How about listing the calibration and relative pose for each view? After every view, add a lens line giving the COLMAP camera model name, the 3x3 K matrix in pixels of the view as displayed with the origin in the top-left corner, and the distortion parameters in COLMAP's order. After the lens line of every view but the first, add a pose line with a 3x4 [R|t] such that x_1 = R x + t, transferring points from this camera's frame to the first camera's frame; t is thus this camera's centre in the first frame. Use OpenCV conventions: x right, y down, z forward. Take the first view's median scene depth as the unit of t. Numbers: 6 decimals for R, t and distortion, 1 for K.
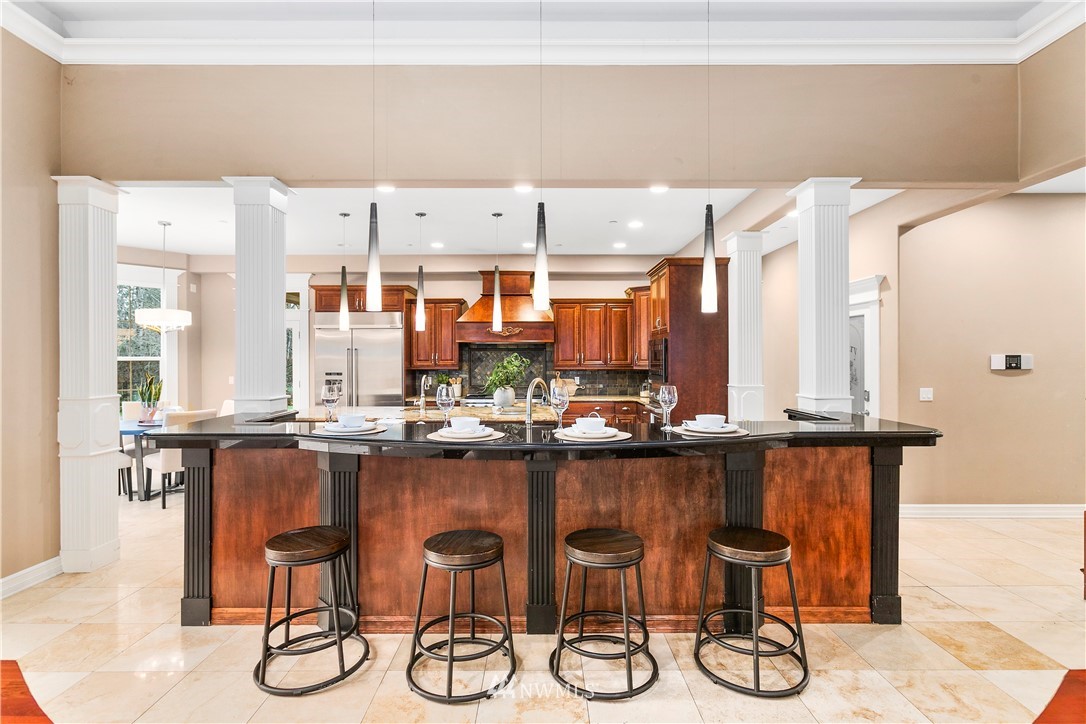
lens RADIAL K [[534.4, 0, 540.0], [0, 534.4, 359.8], [0, 0, 1]] dist [0.007180, 0.005354]
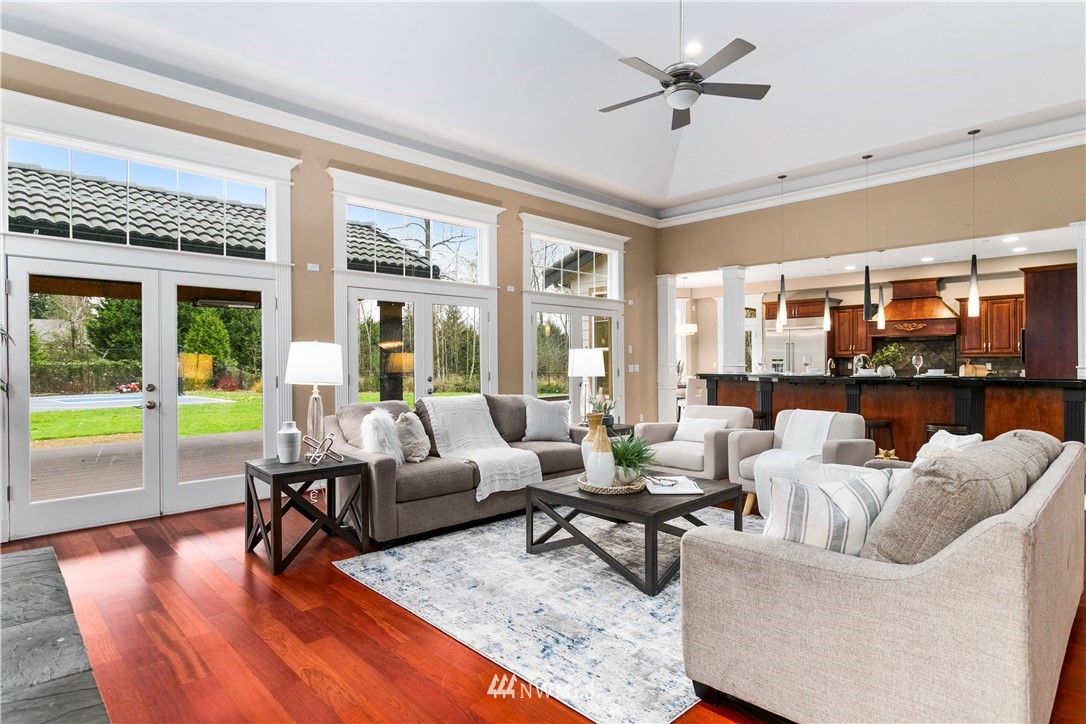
lens RADIAL K [[573.1, 0, 547.6], [0, 573.1, 359.7], [0, 0, 1]] dist [0.010135, 0.000909]
pose [[0.705922, -0.001759, -0.708288, 0.302879], [0.003885, 0.999991, 0.001388, 0.020397], [0.708279, -0.003732, 0.705923, -0.600992]]
